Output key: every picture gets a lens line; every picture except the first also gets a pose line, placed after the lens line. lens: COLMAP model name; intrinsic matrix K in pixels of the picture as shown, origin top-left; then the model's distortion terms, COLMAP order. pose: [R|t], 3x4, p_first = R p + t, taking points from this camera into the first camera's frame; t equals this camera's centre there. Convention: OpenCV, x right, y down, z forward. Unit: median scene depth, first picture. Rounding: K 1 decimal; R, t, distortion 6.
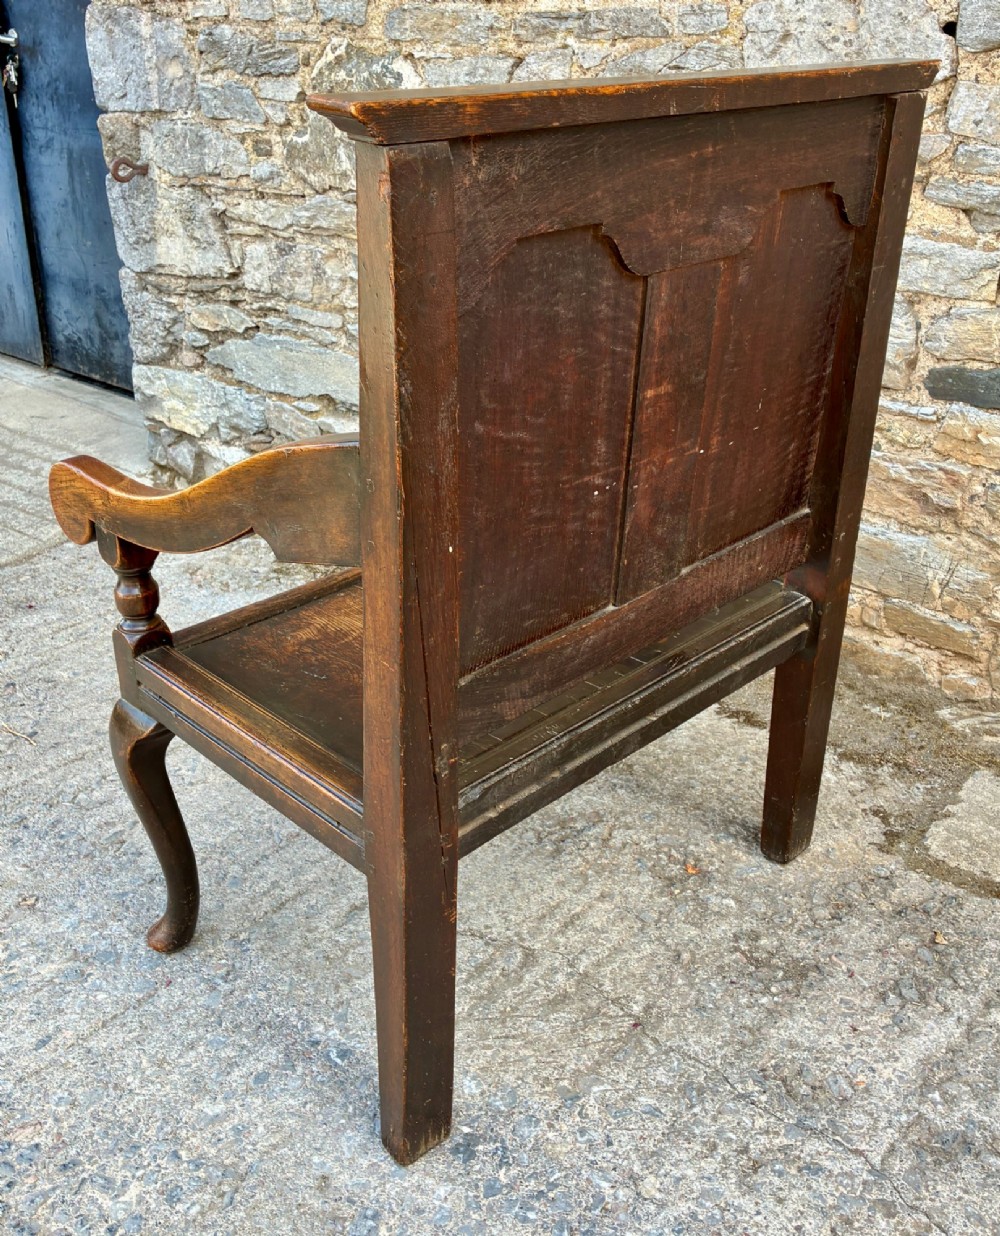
lens RADIAL K [[1227.1, 0, 519.7], [0, 1227.1, 536.5], [0, 0, 1]] dist [0.022742, 0.000000]
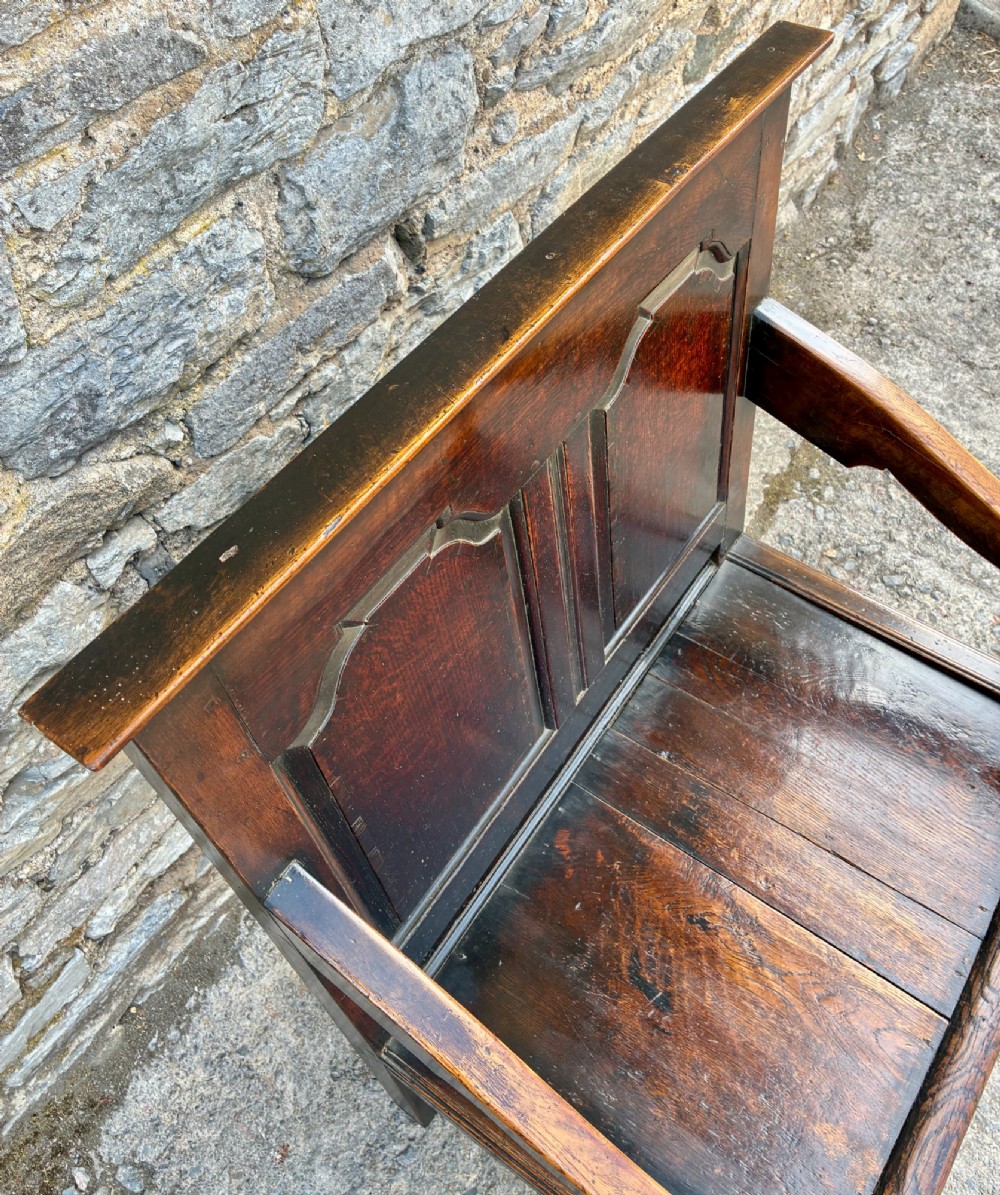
lens RADIAL K [[1009.7, 0, 504.3], [0, 1009.7, 527.2], [0, 0, 1]] dist [0.054908, -0.078700]
pose [[-0.100654, -0.773206, 0.626116, -0.283226], [0.358315, 0.558911, 0.747816, -0.605777], [-0.928159, 0.299617, 0.220794, 0.953131]]
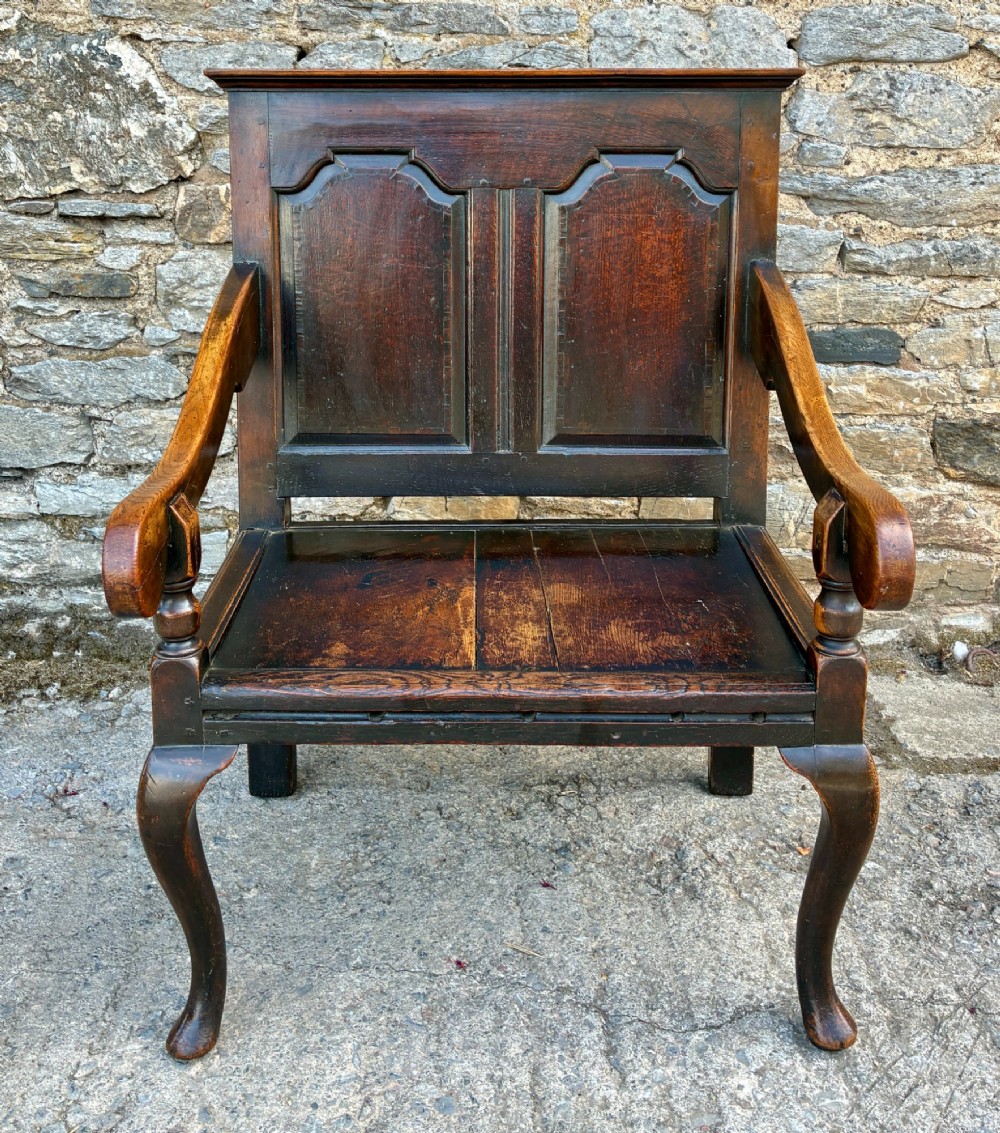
lens RADIAL K [[1192.7, 0, 490.2], [0, 1192.7, 398.5], [0, 0, 1]] dist [0.021181, 0.000000]
pose [[0.746822, -0.138647, 0.650411, -0.607388], [0.202229, 0.979056, -0.023502, -0.111521], [-0.633530, 0.149084, 0.759219, 0.358774]]
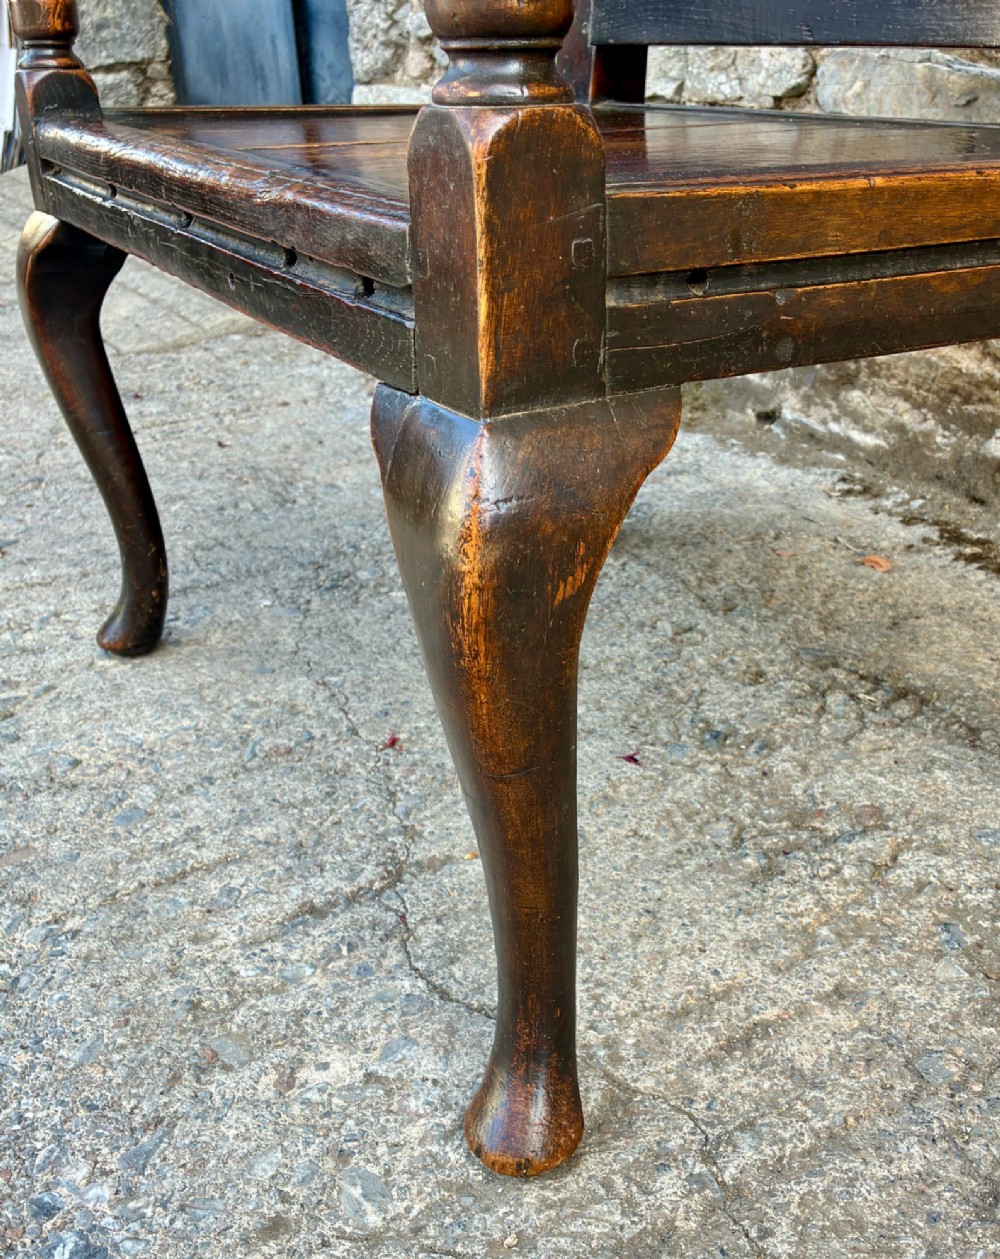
lens RADIAL K [[1273.6, 0, 569.3], [0, 1273.6, 724.8], [0, 0, 1]] dist [0.023845, 0.000000]
pose [[0.955947, 0.151434, -0.251461, 0.070745], [-0.107158, 0.977565, 0.181337, 0.123662], [0.273280, -0.146402, 0.950728, 0.534058]]
